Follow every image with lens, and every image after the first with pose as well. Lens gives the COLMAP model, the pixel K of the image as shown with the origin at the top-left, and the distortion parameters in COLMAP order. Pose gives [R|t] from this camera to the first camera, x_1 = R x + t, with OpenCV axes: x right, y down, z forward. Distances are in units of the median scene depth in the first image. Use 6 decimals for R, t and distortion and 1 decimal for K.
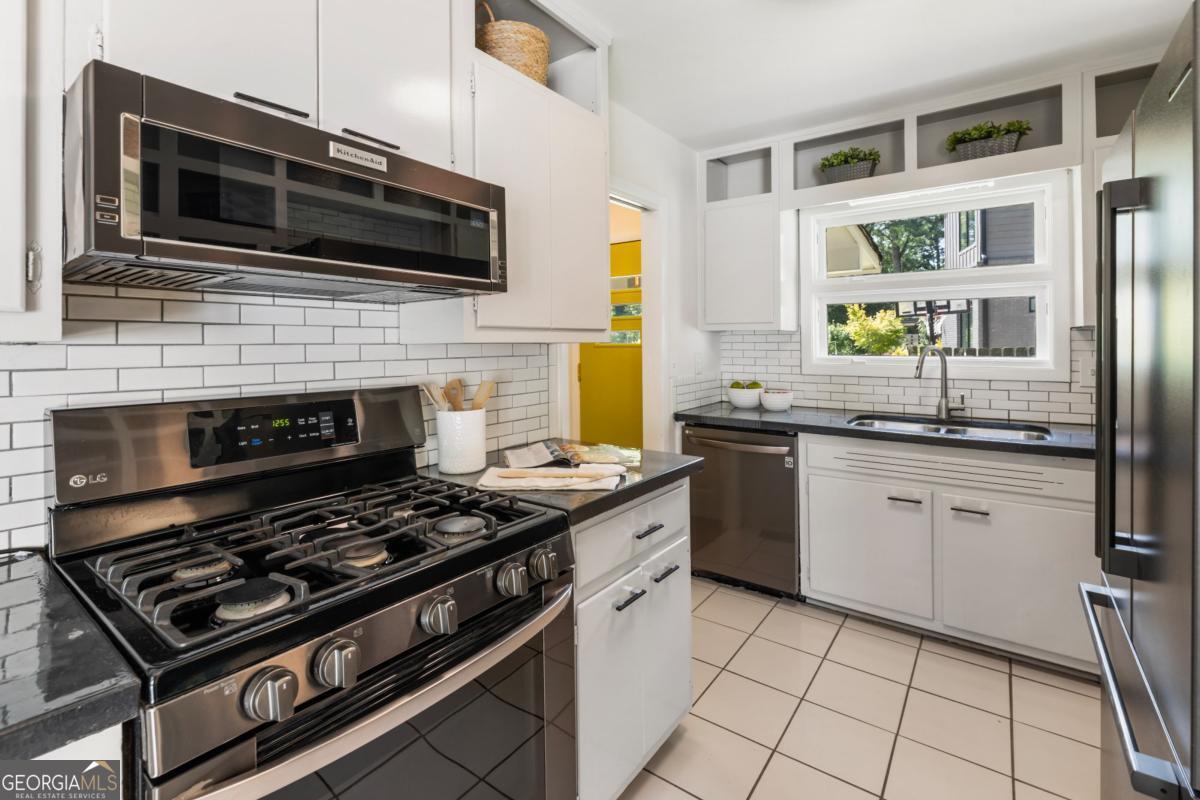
lens RADIAL K [[536.3, 0, 611.5], [0, 536.3, 343.2], [0, 0, 1]] dist [0.001087, 0.000132]
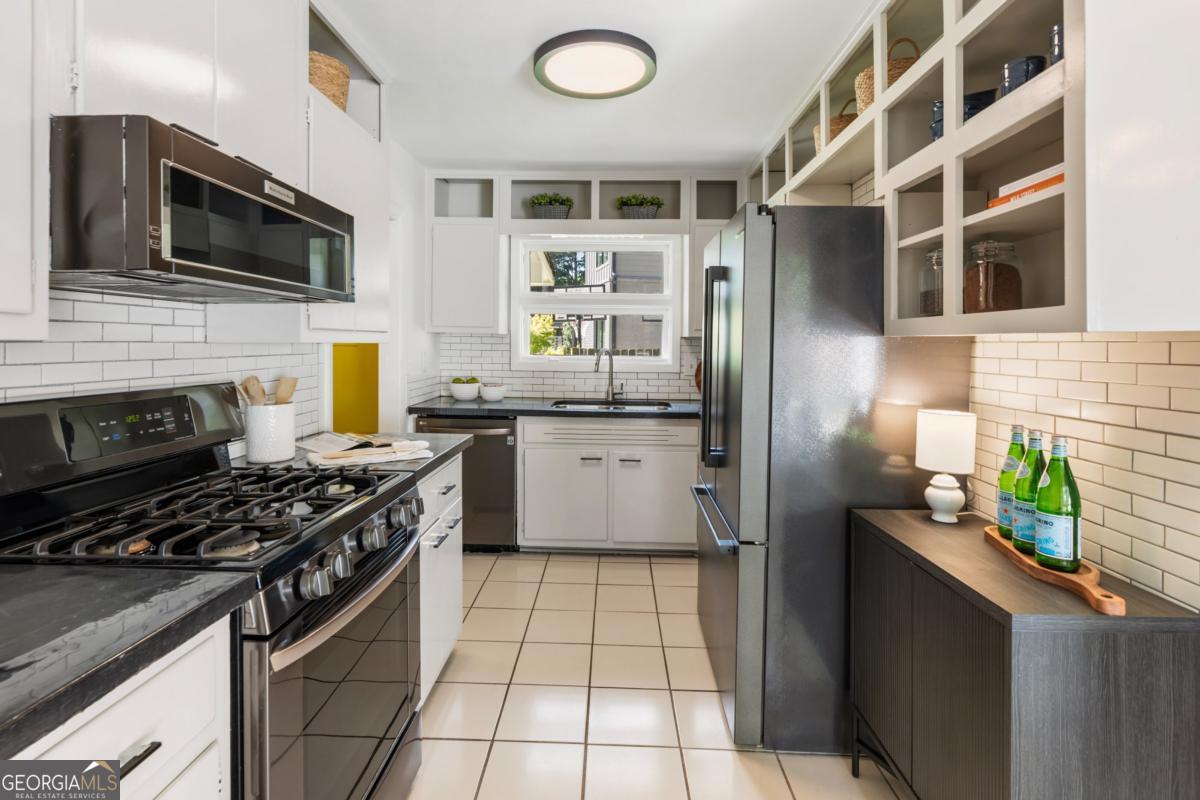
lens RADIAL K [[536.3, 0, 609.9], [0, 536.3, 351.0], [0, 0, 1]] dist [0.001087, 0.000132]
pose [[0.824192, 0.006642, 0.566271, -0.183429], [-0.015542, 0.999820, 0.010894, -0.002901], [-0.566097, -0.017780, 0.824147, -0.152518]]
